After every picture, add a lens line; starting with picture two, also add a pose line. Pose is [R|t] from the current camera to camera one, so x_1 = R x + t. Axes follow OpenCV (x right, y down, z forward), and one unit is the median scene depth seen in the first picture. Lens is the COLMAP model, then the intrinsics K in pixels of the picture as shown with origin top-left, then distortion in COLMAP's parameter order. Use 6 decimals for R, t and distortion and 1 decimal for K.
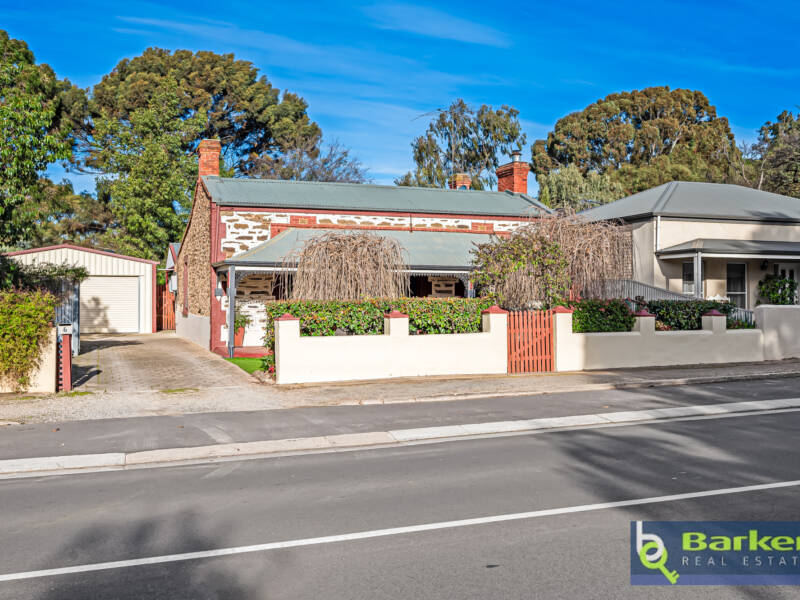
lens RADIAL K [[746.3, 0, 378.7], [0, 746.3, 277.9], [0, 0, 1]] dist [0.012143, 0.000000]
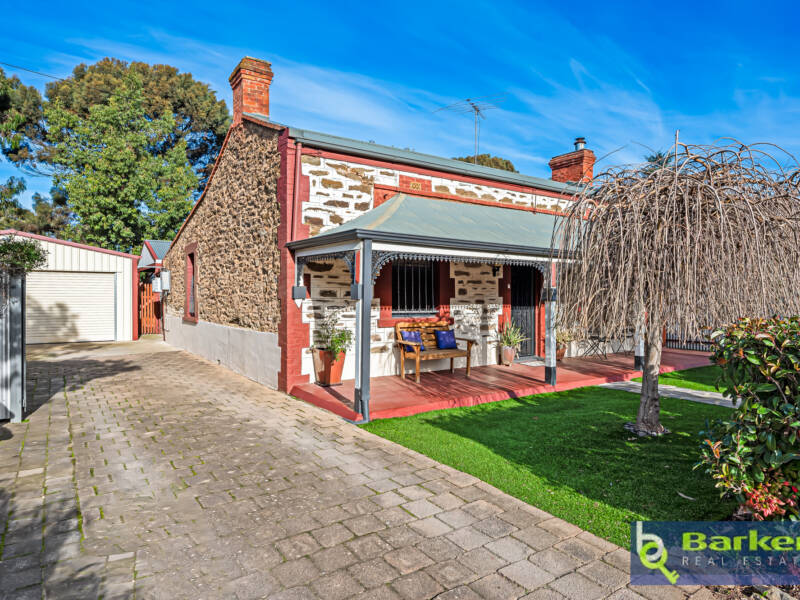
lens RADIAL K [[481.3, 0, 391.9], [0, 481.3, 296.0], [0, 0, 1]] dist [-0.001159, 0.005061]
pose [[0.967397, 0.000924, 0.253265, -0.234426], [-0.007683, 0.999640, 0.025699, 0.011252], [-0.253150, -0.026807, 0.967056, 0.603824]]
